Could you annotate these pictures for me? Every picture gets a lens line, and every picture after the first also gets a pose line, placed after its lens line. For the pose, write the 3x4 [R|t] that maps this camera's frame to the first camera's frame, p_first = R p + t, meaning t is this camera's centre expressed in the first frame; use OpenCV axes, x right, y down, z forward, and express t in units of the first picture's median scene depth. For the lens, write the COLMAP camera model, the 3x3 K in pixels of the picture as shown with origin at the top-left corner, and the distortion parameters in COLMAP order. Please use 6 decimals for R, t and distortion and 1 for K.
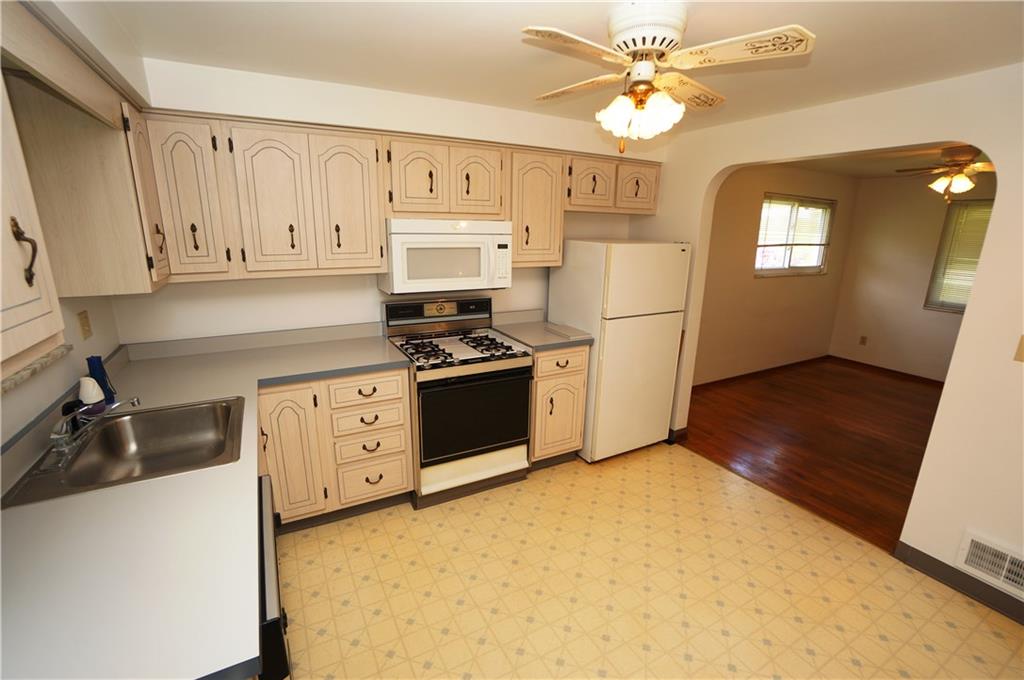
lens RADIAL K [[449.1, 0, 512.0], [0, 449.1, 340.0], [0, 0, 1]] dist [-0.071793, 0.025823]
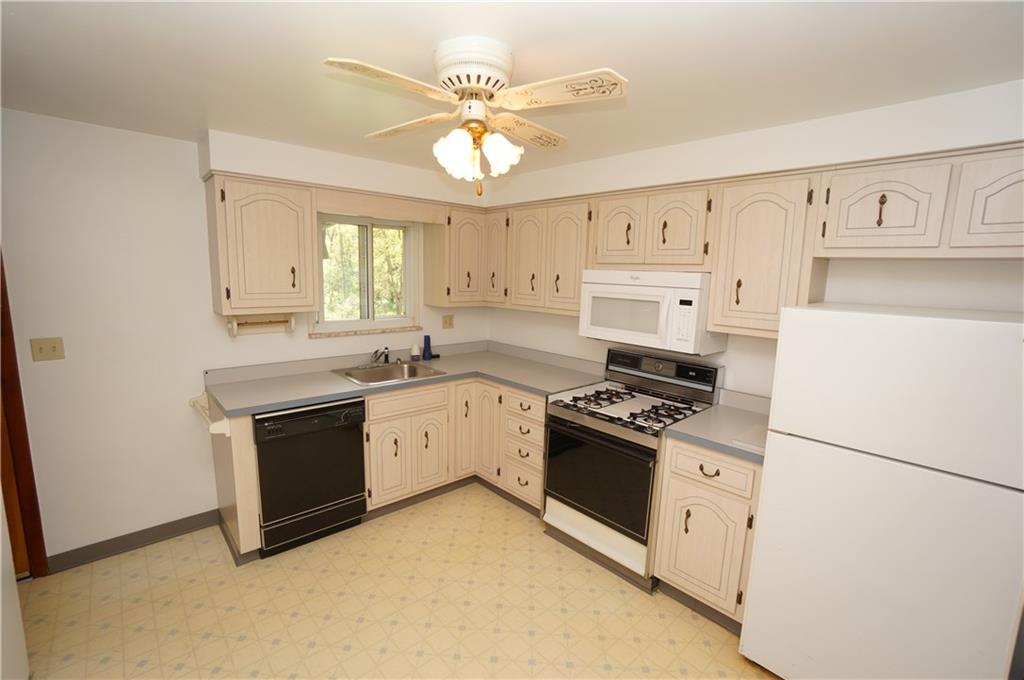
lens RADIAL K [[449.1, 0, 512.0], [0, 449.1, 340.0], [0, 0, 1]] dist [-0.071793, 0.025823]
pose [[0.246221, 0.135776, -0.959656, 0.732073], [-0.260153, 0.963062, 0.069510, -0.122183], [0.933646, 0.232542, 0.272449, 0.518721]]
